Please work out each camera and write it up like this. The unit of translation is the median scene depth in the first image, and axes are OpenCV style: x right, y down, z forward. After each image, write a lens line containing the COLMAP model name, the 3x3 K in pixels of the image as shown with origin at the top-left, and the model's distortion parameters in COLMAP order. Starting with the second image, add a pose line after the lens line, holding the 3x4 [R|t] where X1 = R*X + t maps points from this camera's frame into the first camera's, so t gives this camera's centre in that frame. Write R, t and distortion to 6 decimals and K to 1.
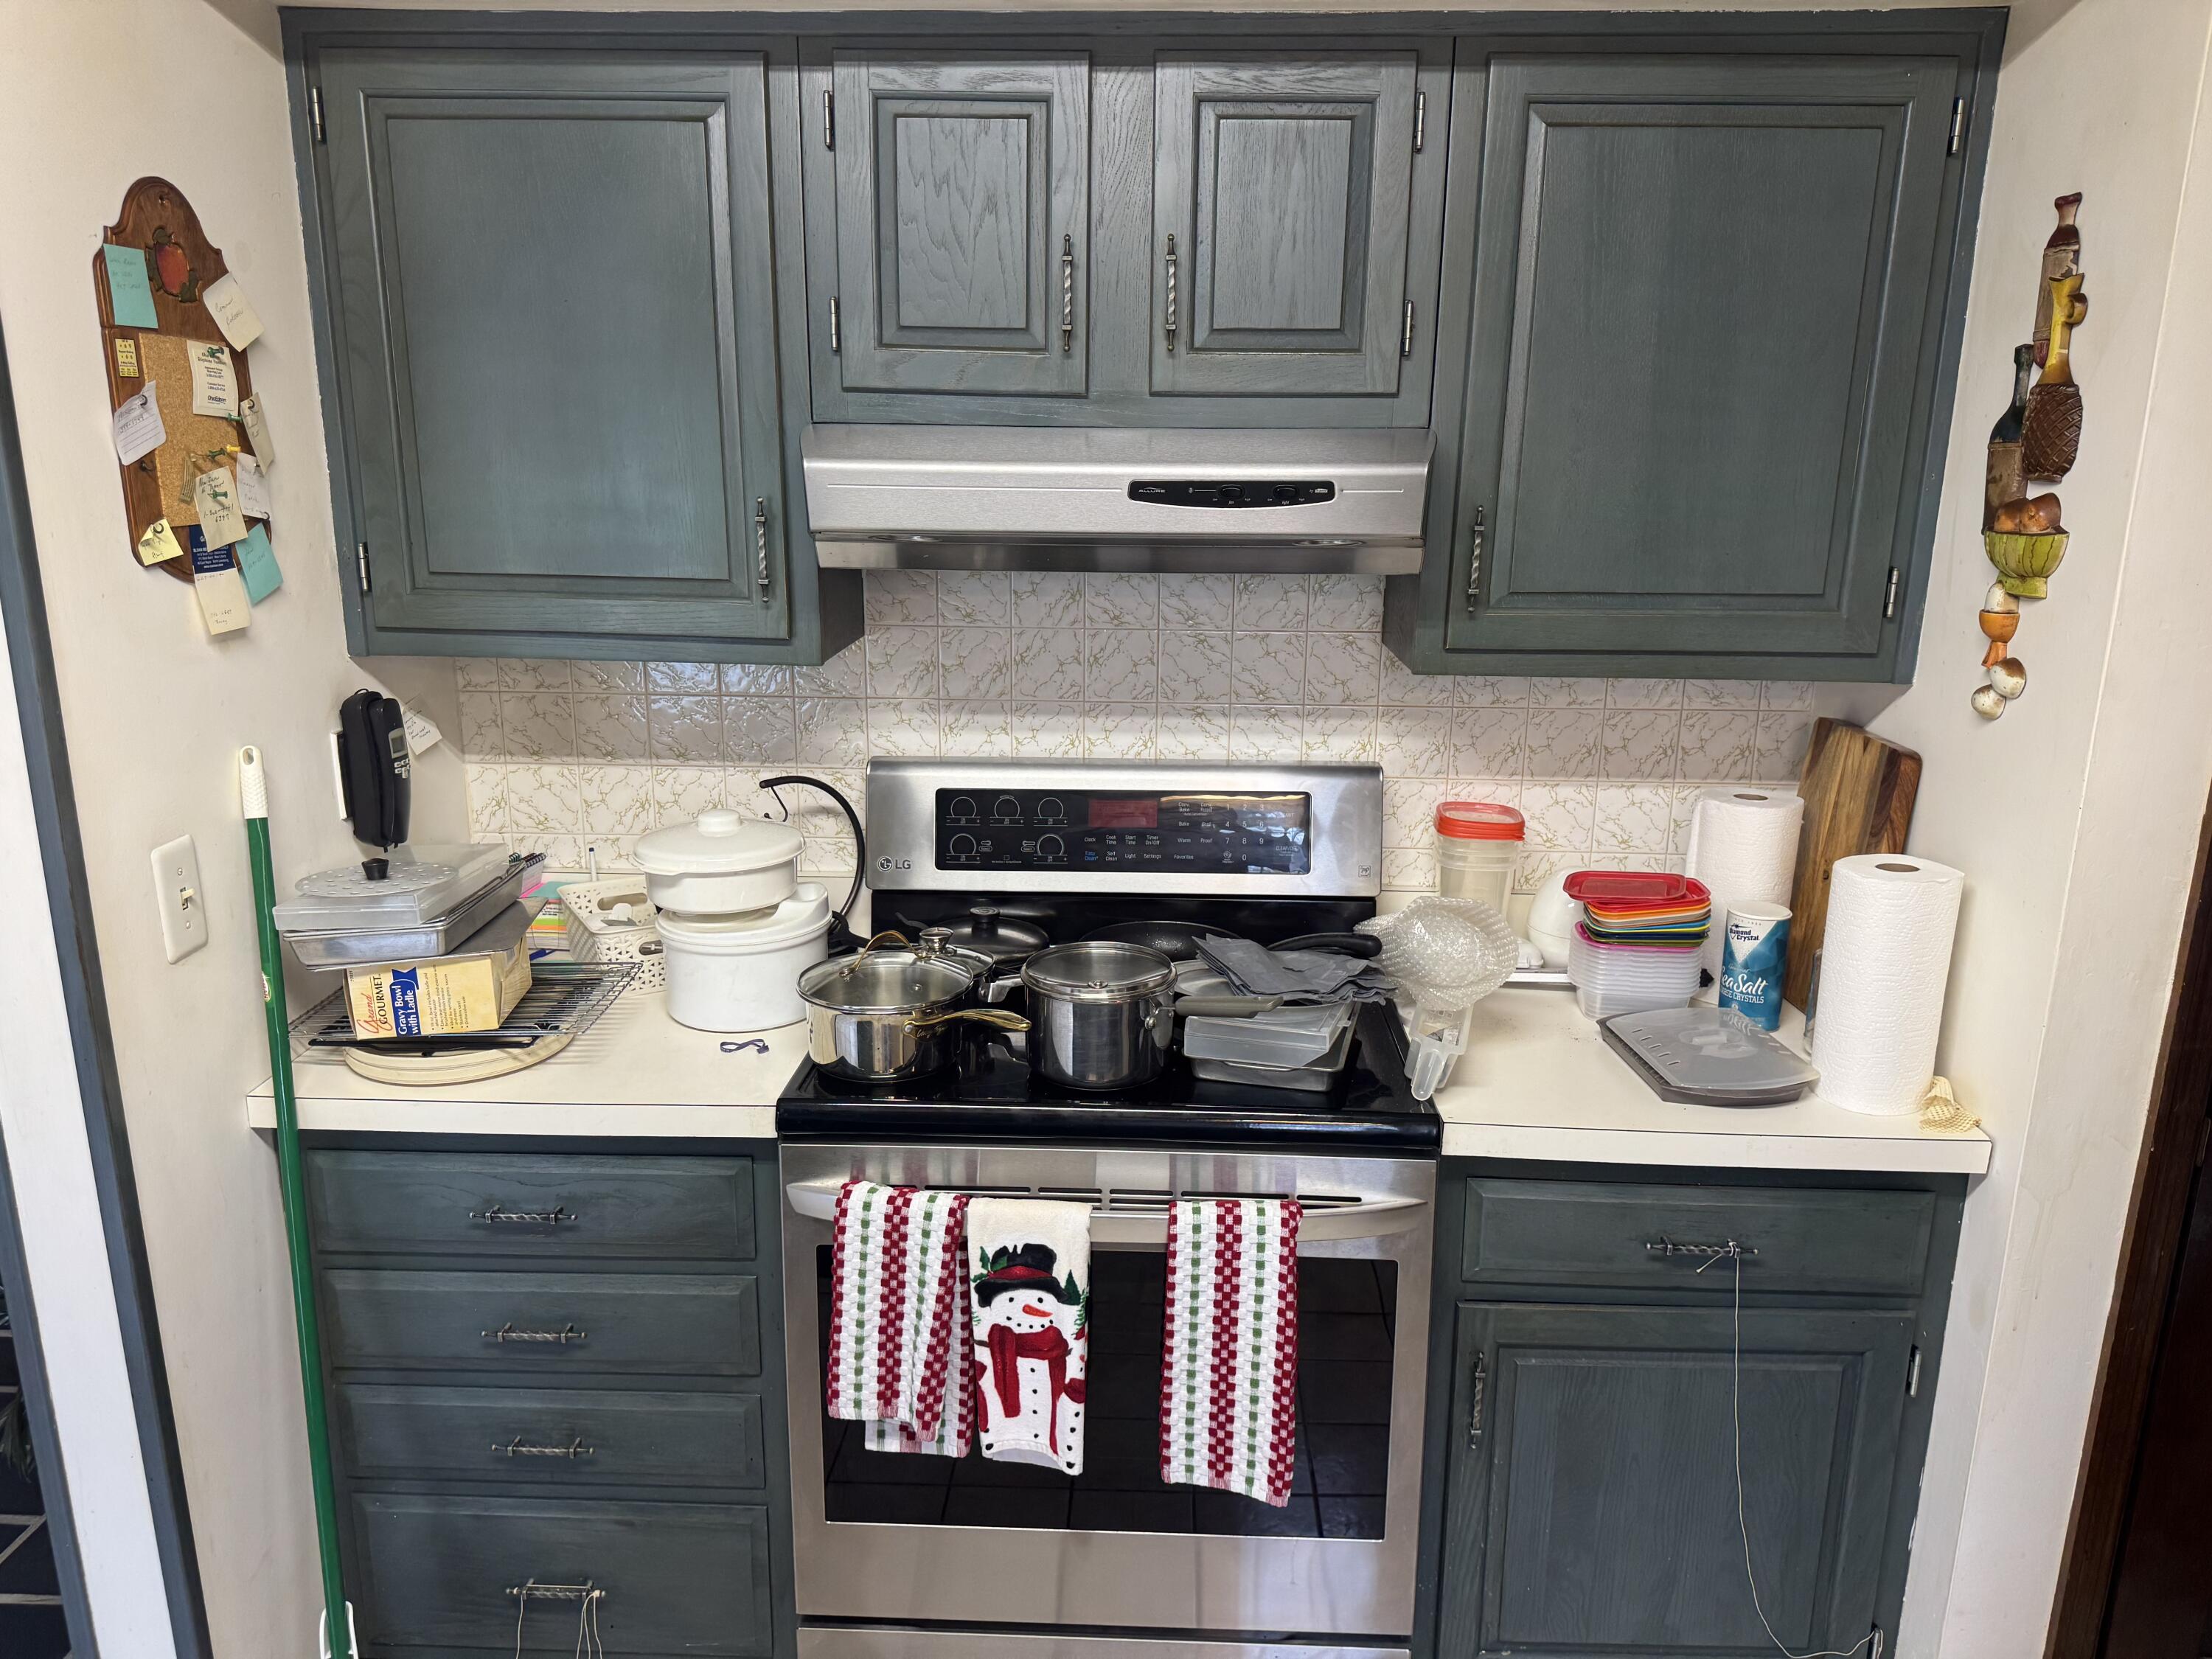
lens RADIAL K [[1562.3, 0, 1106.3], [0, 1562.3, 828.7], [0, 0, 1]] dist [0.022733, -0.025967]
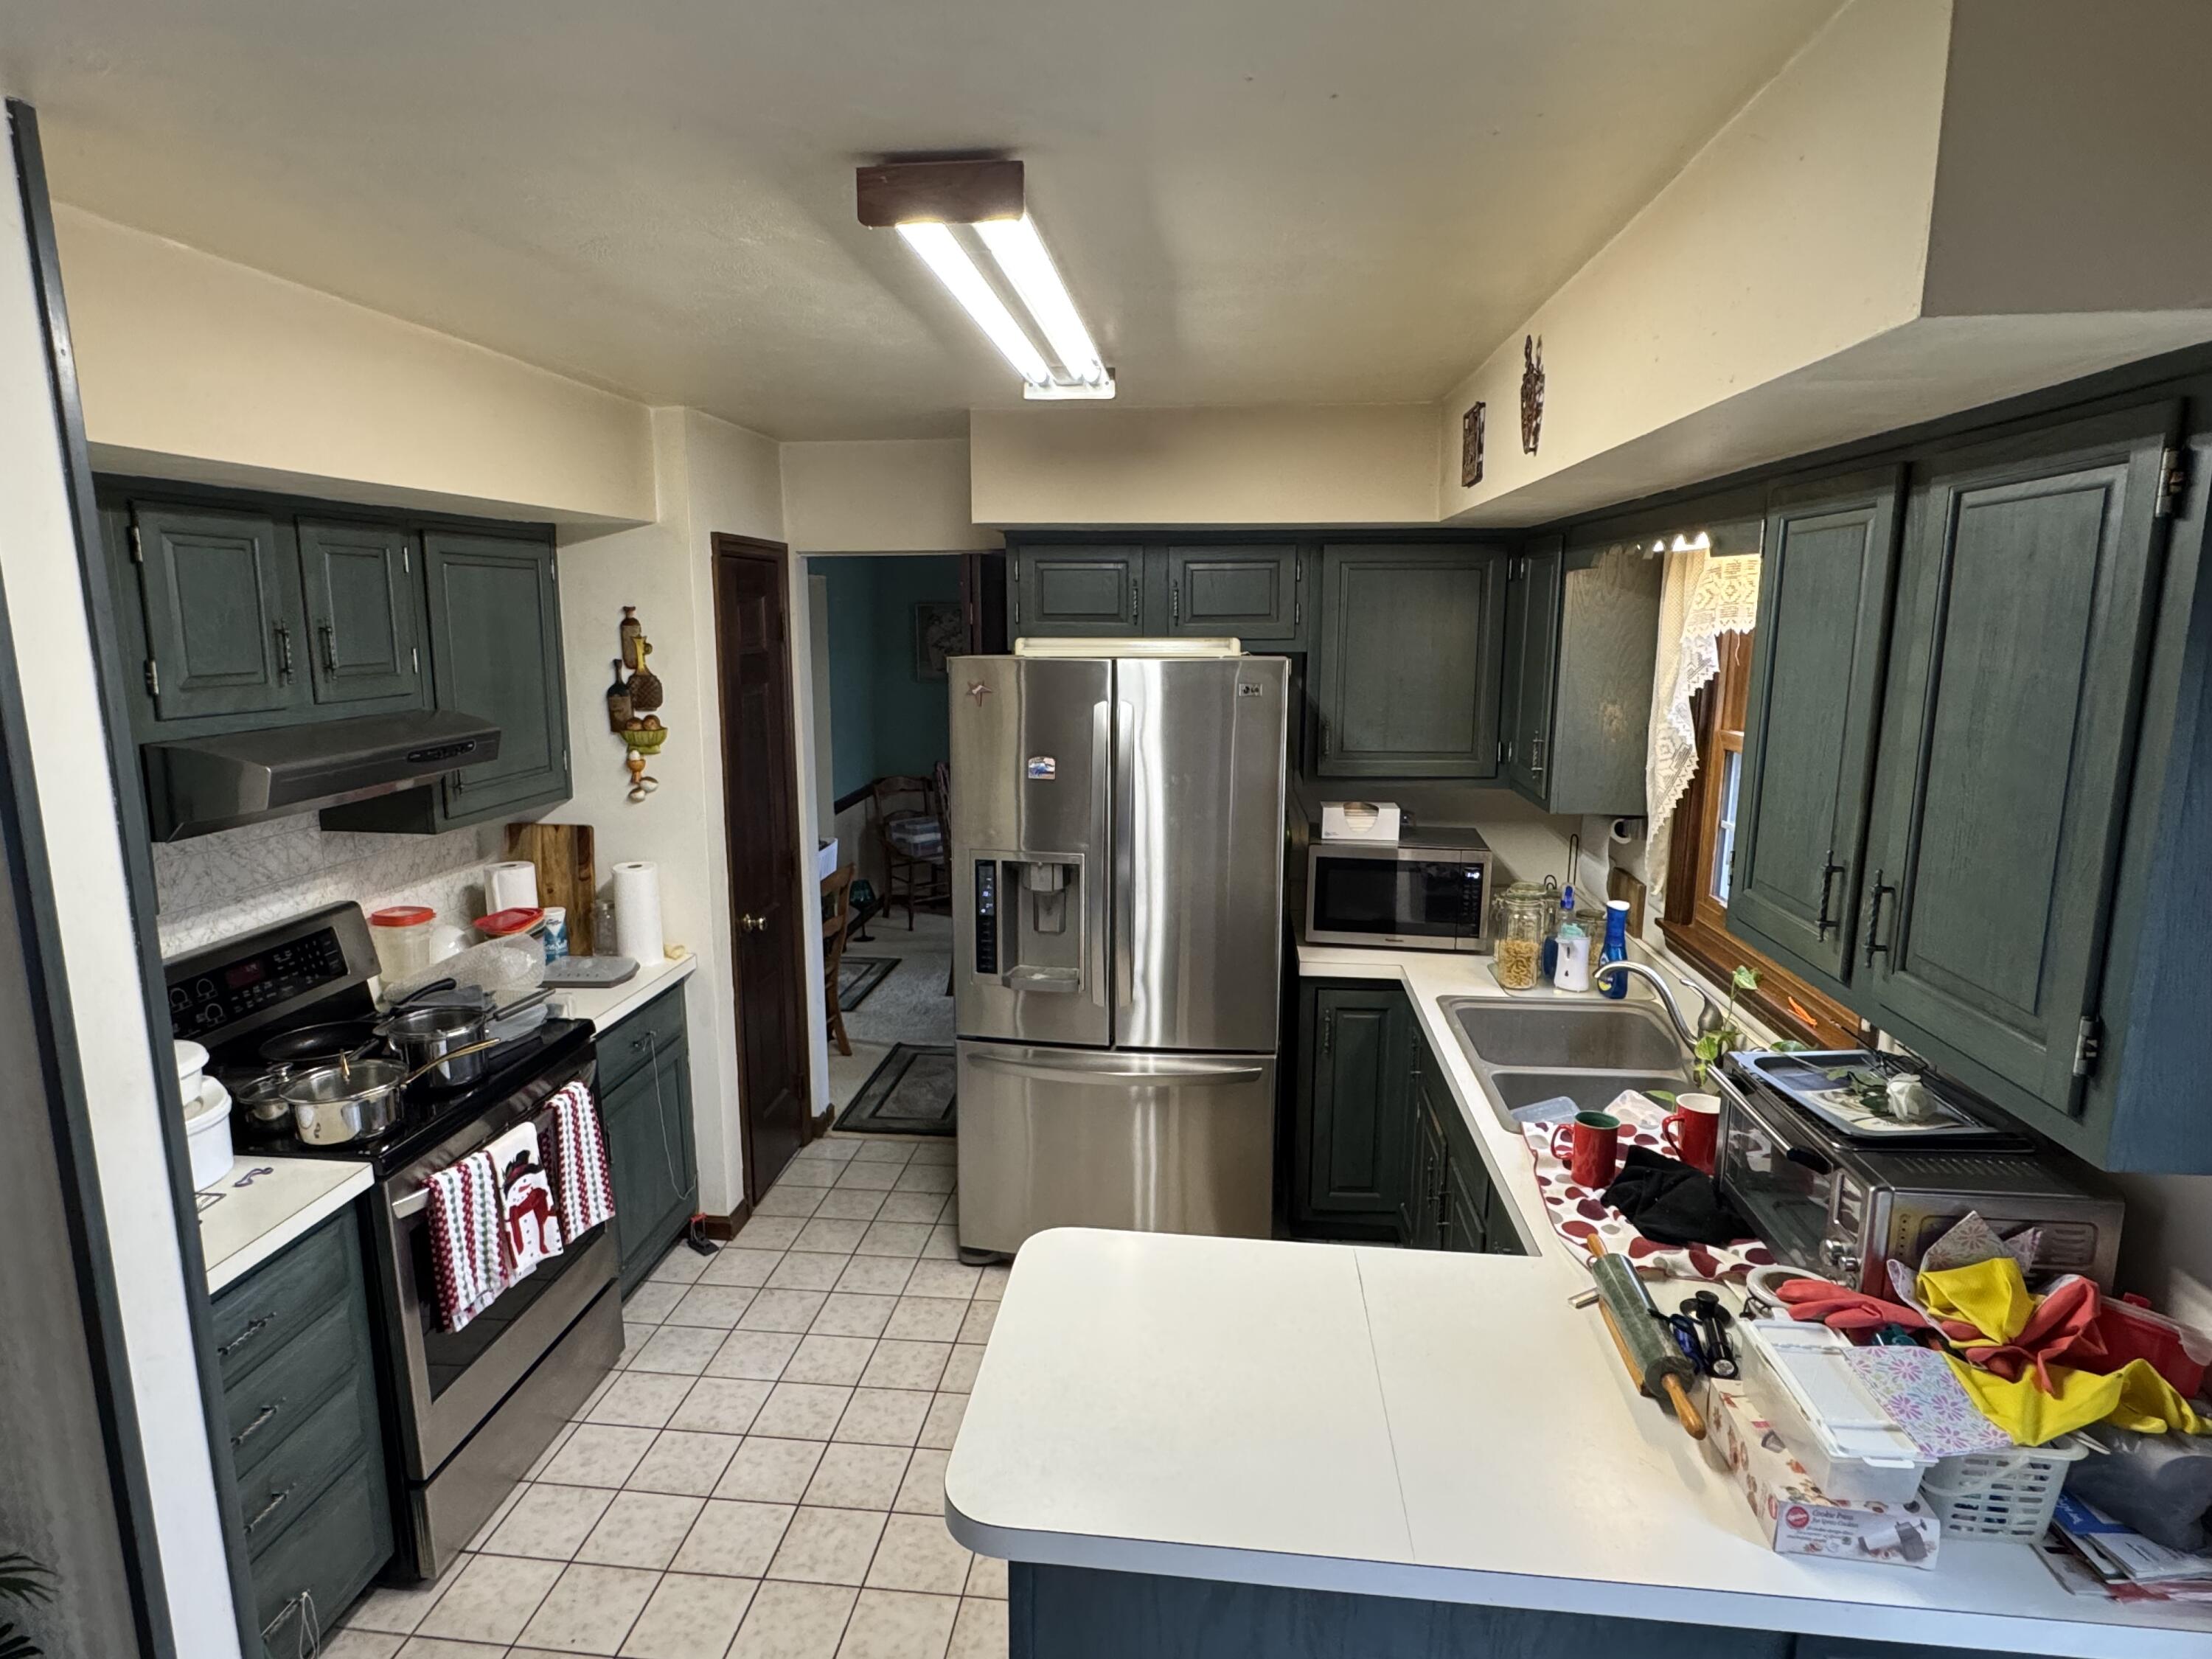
lens RADIAL K [[1220.7, 0, 1104.1], [0, 1220.7, 828.3], [0, 0, 1]] dist [0.000804, 0.000269]
pose [[0.065015, -0.190234, 0.979584, -1.355508], [0.230090, 0.958066, 0.170785, -0.197894], [-0.970995, 0.214289, 0.106059, 0.068447]]
